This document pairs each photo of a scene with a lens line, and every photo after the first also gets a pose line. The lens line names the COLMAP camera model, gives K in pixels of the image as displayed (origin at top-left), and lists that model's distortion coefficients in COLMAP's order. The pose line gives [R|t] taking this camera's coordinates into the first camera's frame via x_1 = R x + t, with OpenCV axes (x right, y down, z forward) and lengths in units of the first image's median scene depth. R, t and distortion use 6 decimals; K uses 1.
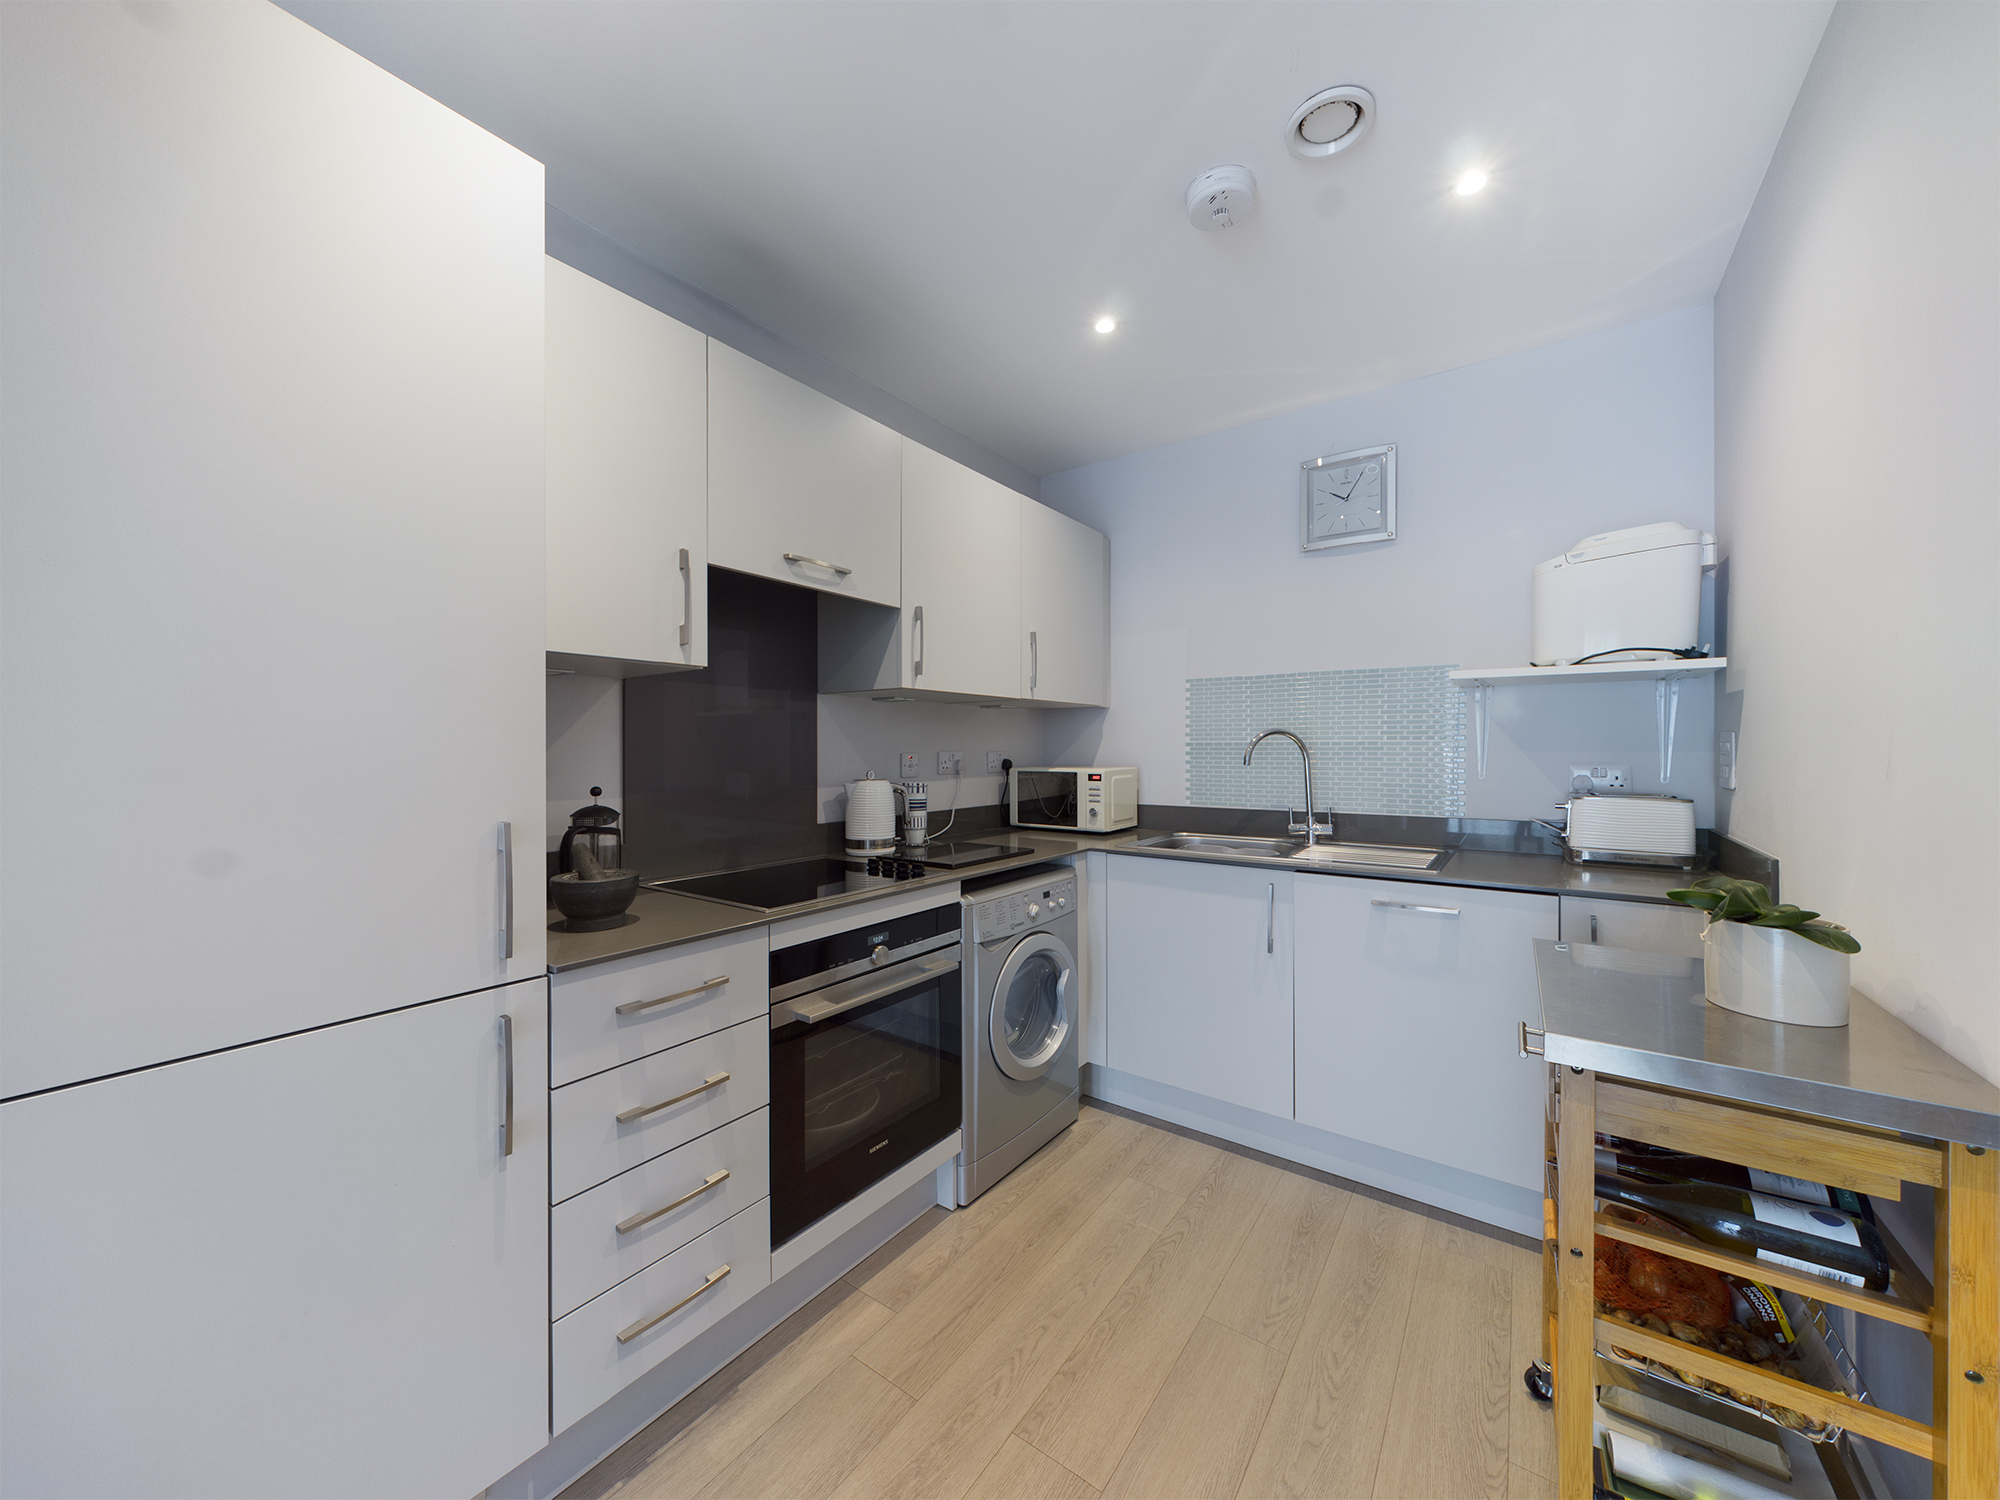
lens RADIAL K [[713.6, 0, 1000.0], [0, 713.6, 750.0], [0, 0, 1]] dist [0.000318, -0.000160]
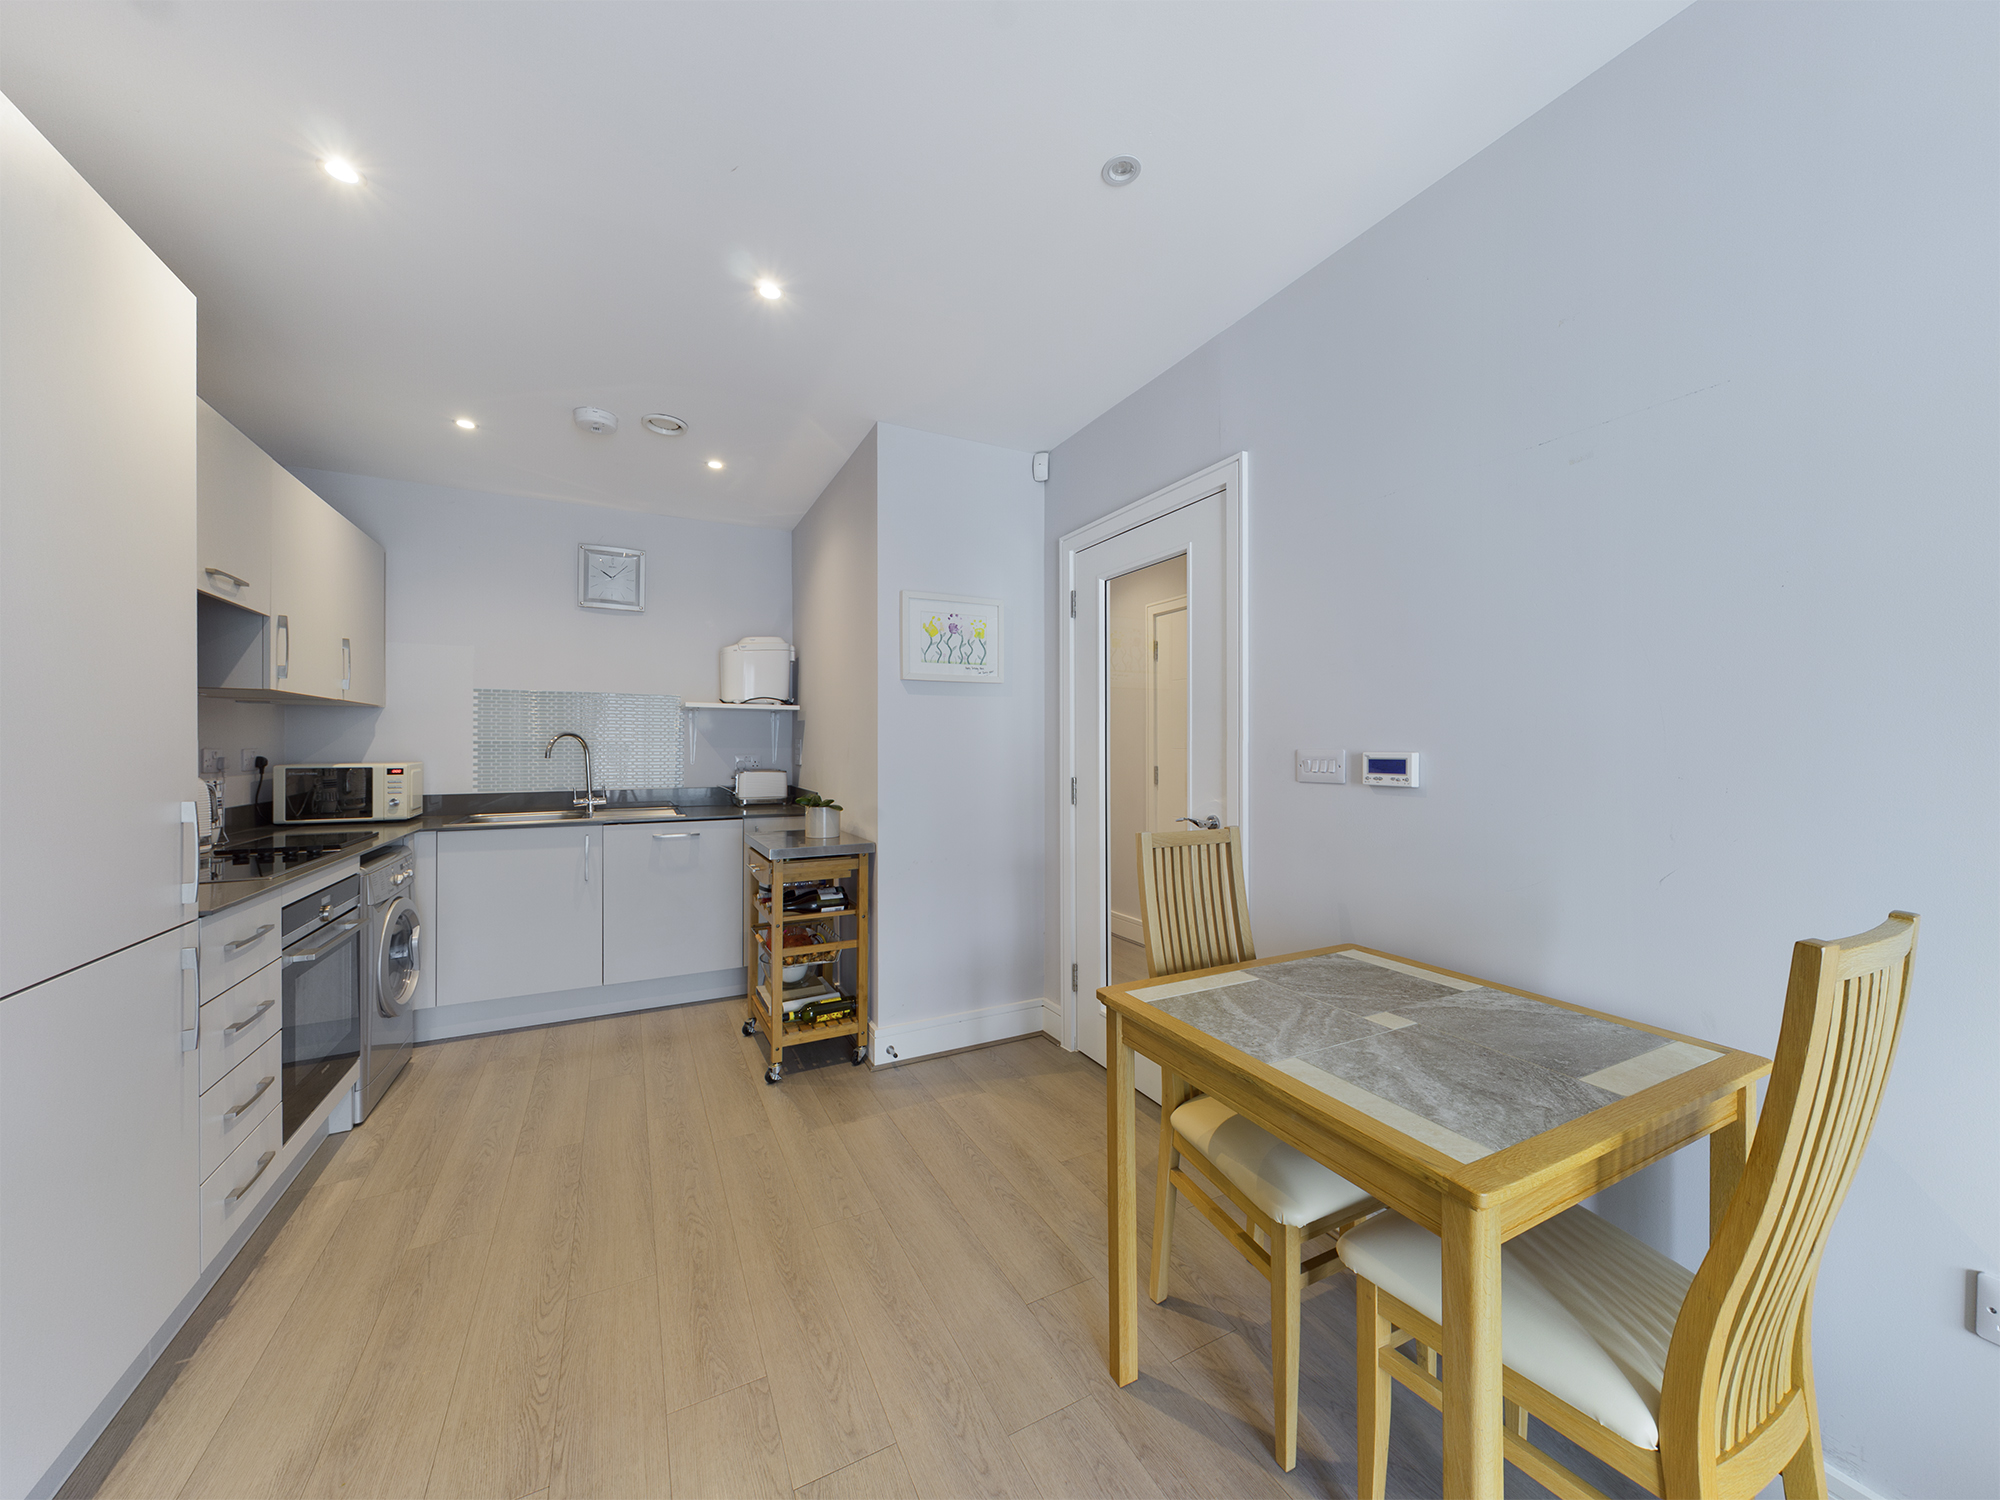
lens RADIAL K [[734.5, 0, 1000.0], [0, 734.5, 750.0], [0, 0, 1]] dist [0.002203, 0.000048]
pose [[0.444920, -0.001711, 0.895569, -0.666086], [-0.000101, 0.999998, 0.001961, 0.003008], [-0.895571, -0.000963, 0.444919, -0.511616]]
